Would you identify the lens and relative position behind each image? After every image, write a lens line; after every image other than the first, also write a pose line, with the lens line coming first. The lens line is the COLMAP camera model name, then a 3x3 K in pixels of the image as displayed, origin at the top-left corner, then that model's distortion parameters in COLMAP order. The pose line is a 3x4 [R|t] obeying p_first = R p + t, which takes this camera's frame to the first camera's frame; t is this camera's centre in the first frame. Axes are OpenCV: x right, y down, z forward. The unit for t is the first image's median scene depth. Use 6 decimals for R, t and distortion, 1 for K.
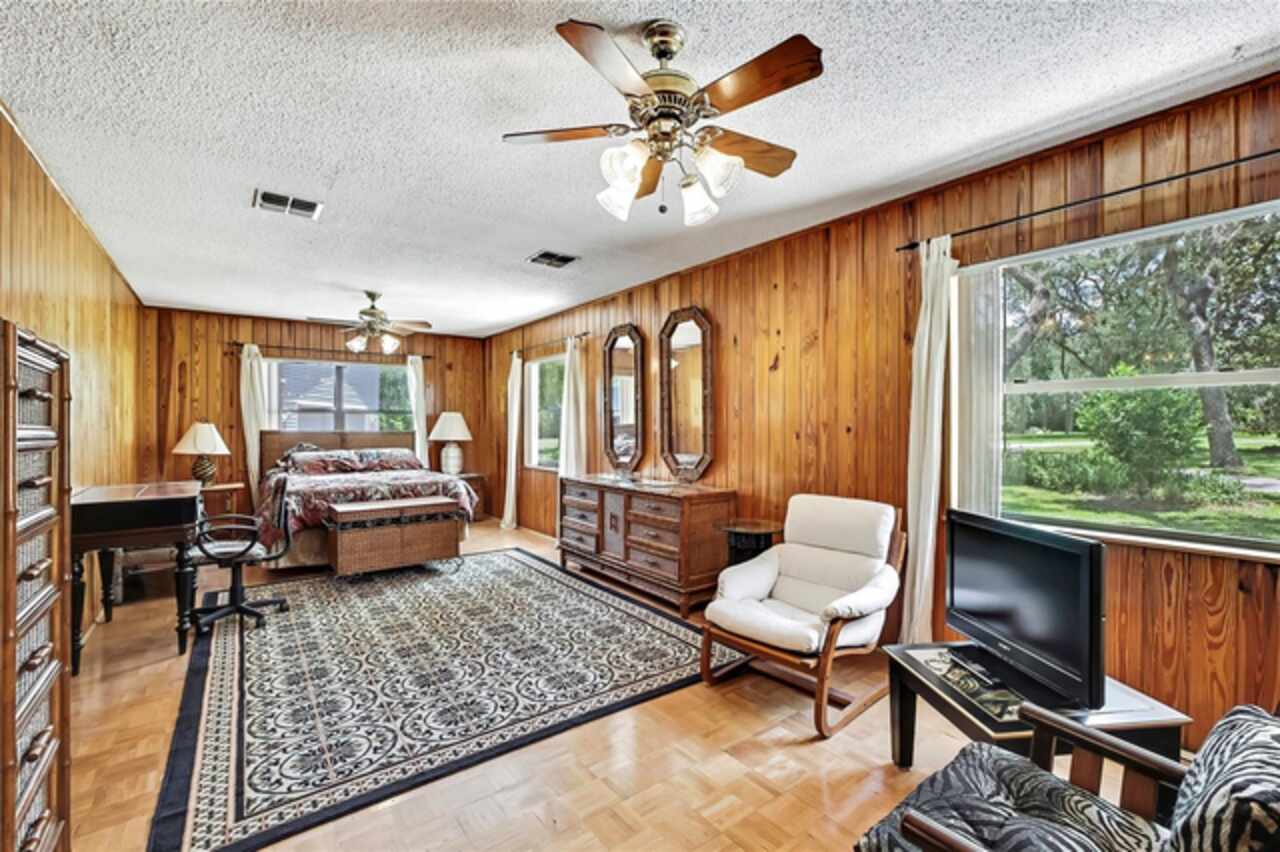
lens RADIAL K [[559.9, 0, 656.5], [0, 559.9, 406.9], [0, 0, 1]] dist [-0.004804, 0.000280]
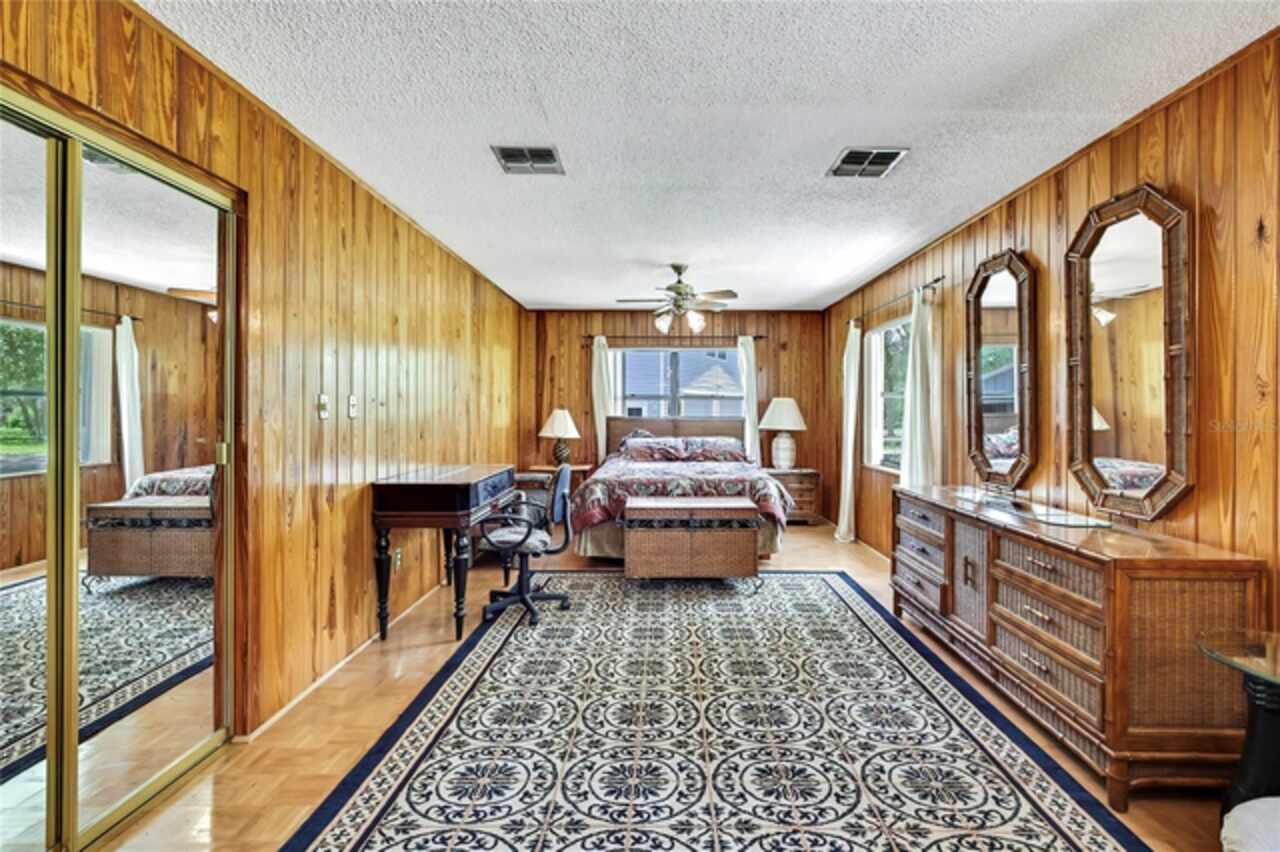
lens RADIAL K [[559.9, 0, 656.5], [0, 559.9, 406.9], [0, 0, 1]] dist [-0.004804, 0.000280]
pose [[0.787389, -0.001012, -0.616456, 0.026306], [0.013992, 0.999770, 0.016231, 0.010090], [0.616298, -0.021405, 0.787222, 0.280856]]
